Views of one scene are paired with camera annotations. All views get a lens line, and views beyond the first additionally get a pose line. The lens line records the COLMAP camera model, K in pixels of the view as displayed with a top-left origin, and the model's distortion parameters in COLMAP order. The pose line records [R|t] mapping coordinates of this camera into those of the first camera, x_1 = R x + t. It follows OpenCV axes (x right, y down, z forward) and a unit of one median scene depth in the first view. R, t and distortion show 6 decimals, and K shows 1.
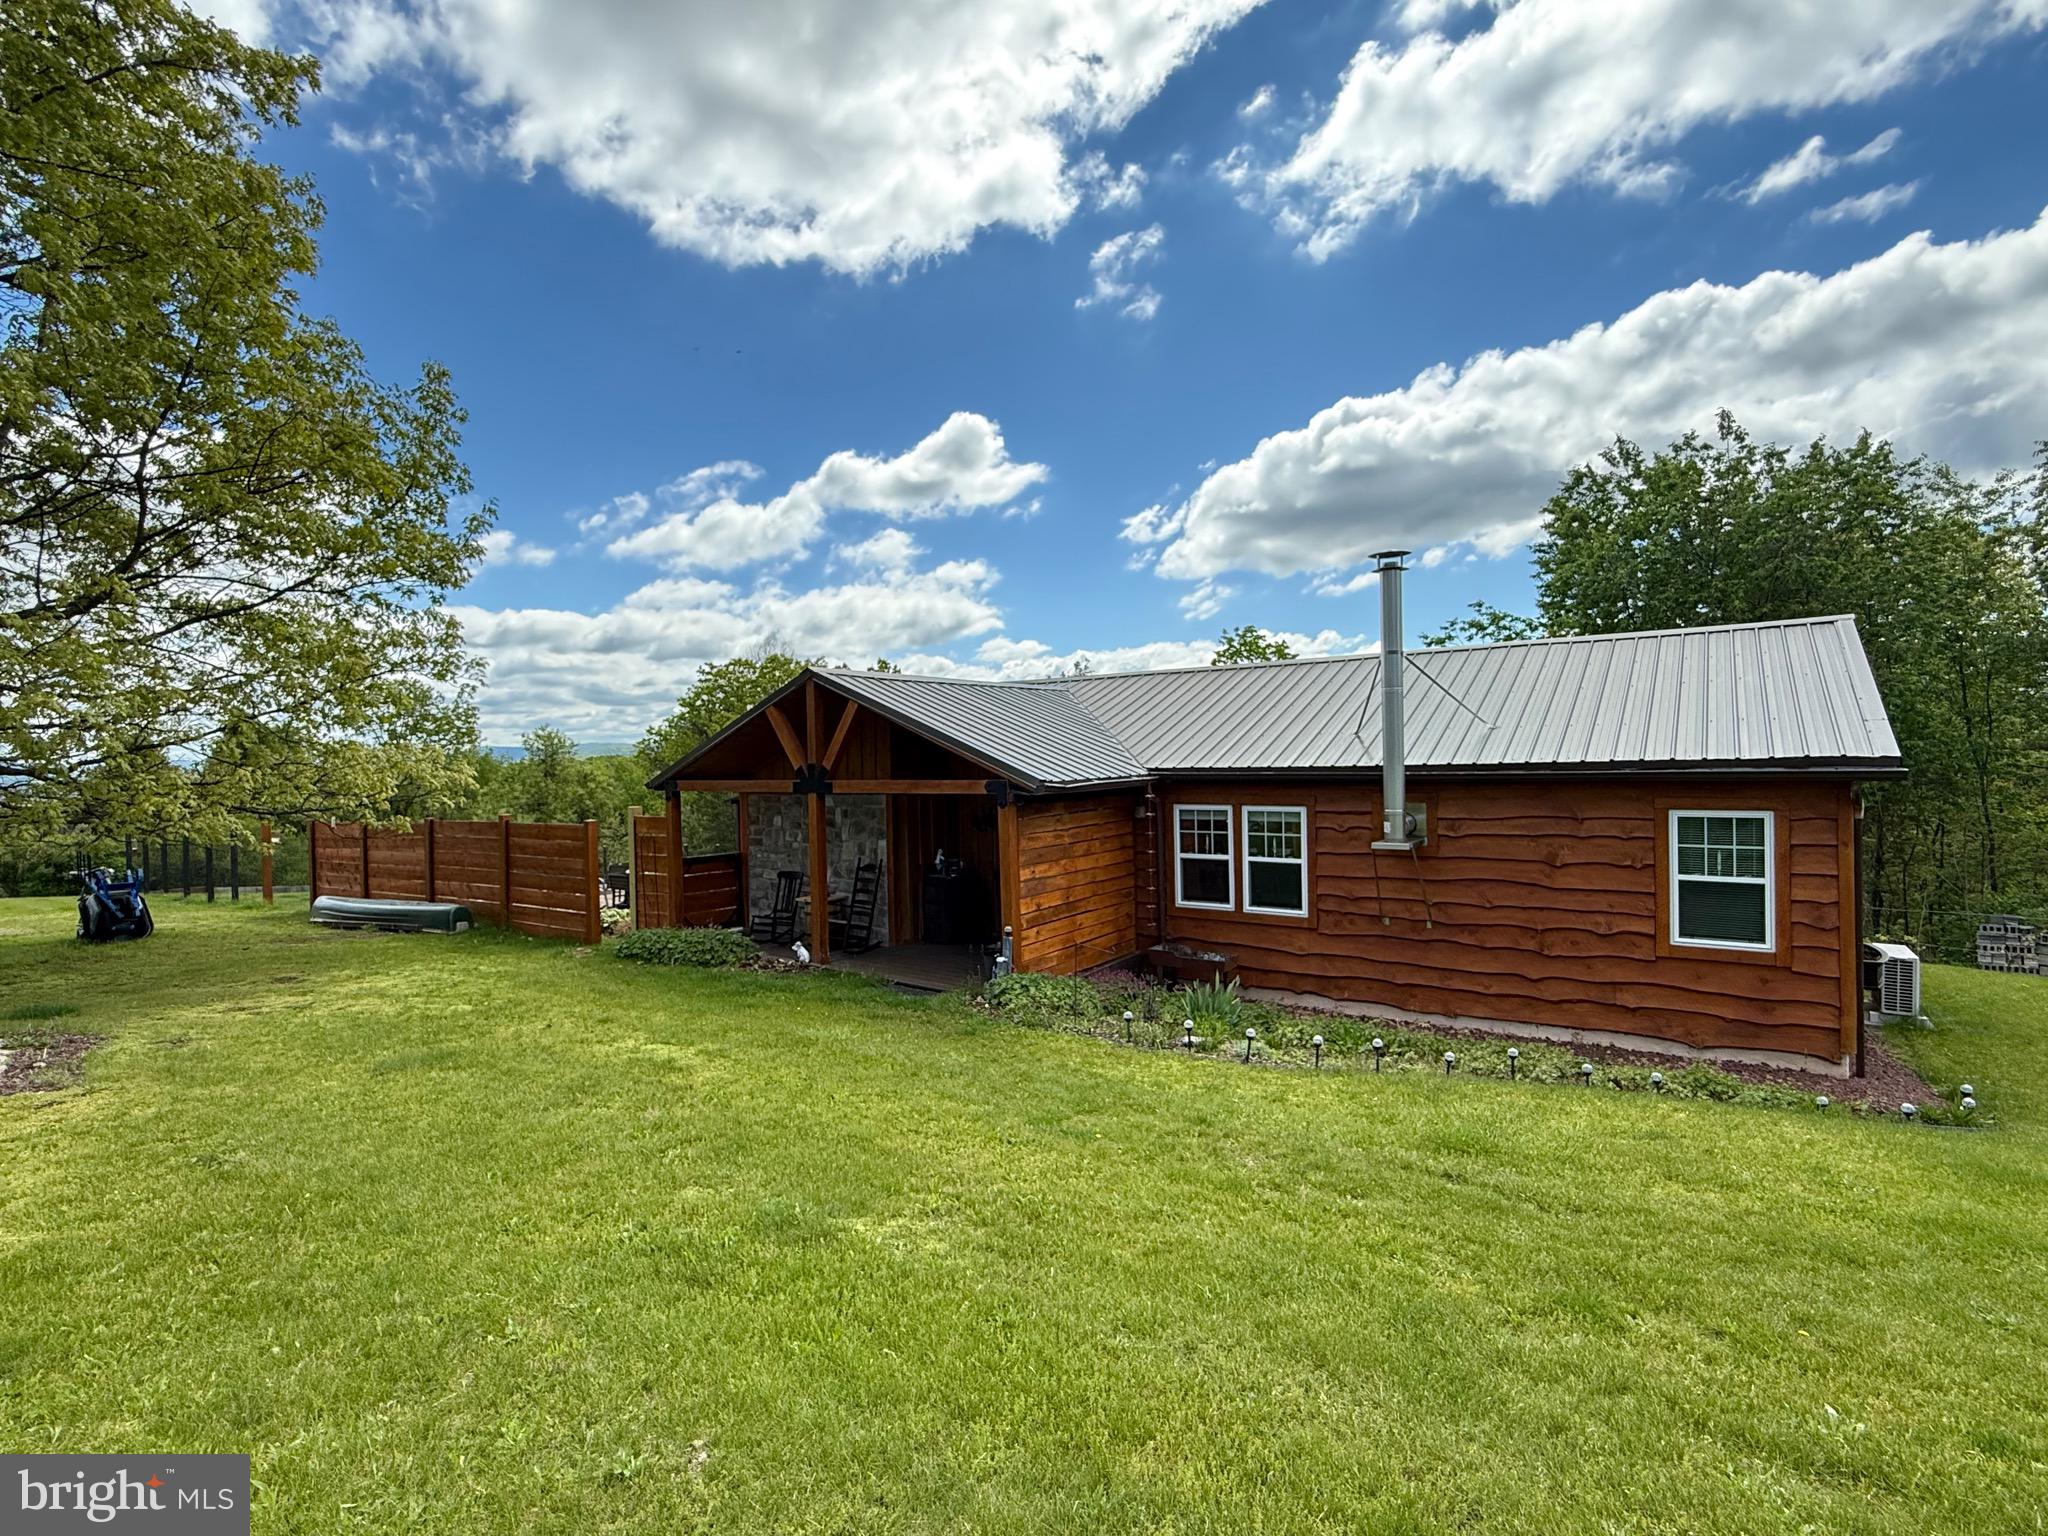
lens RADIAL K [[959.7, 0, 1015.6], [0, 959.7, 768.0], [0, 0, 1]] dist [-0.003256, -0.000275]
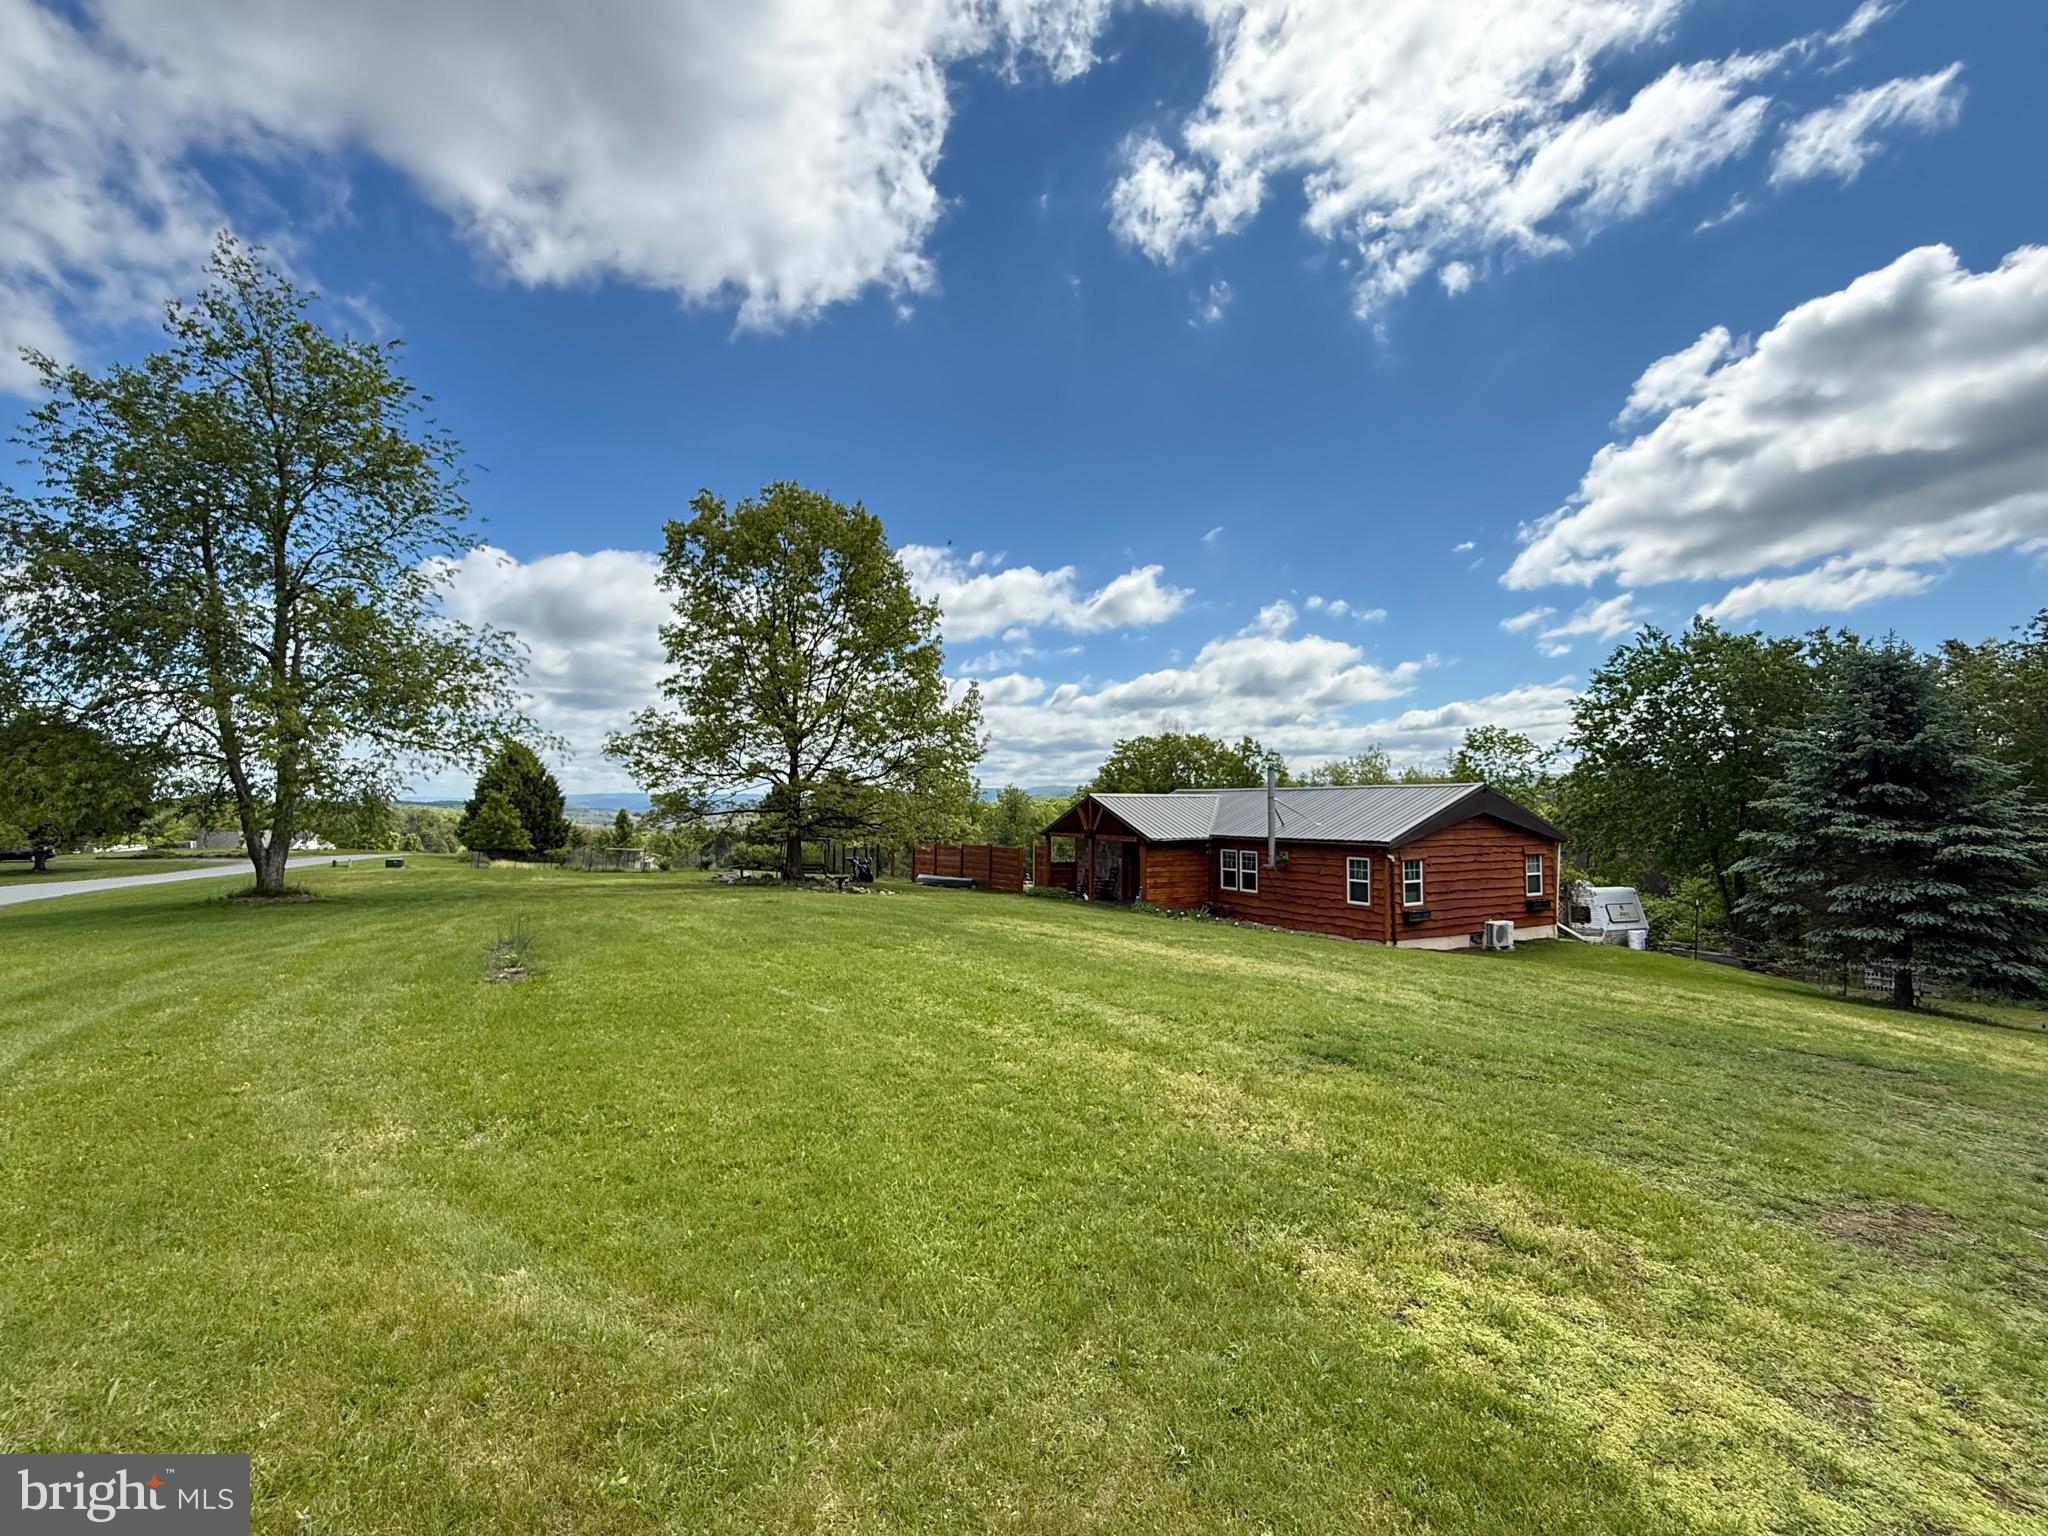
lens RADIAL K [[959.7, 0, 1030.9], [0, 959.7, 769.8], [0, 0, 1]] dist [-0.003256, -0.000275]
pose [[0.905799, 0.009759, -0.423596, 0.830380], [-0.028798, 0.998841, -0.038569, -0.064310], [0.422729, 0.047134, 0.905030, -1.643897]]
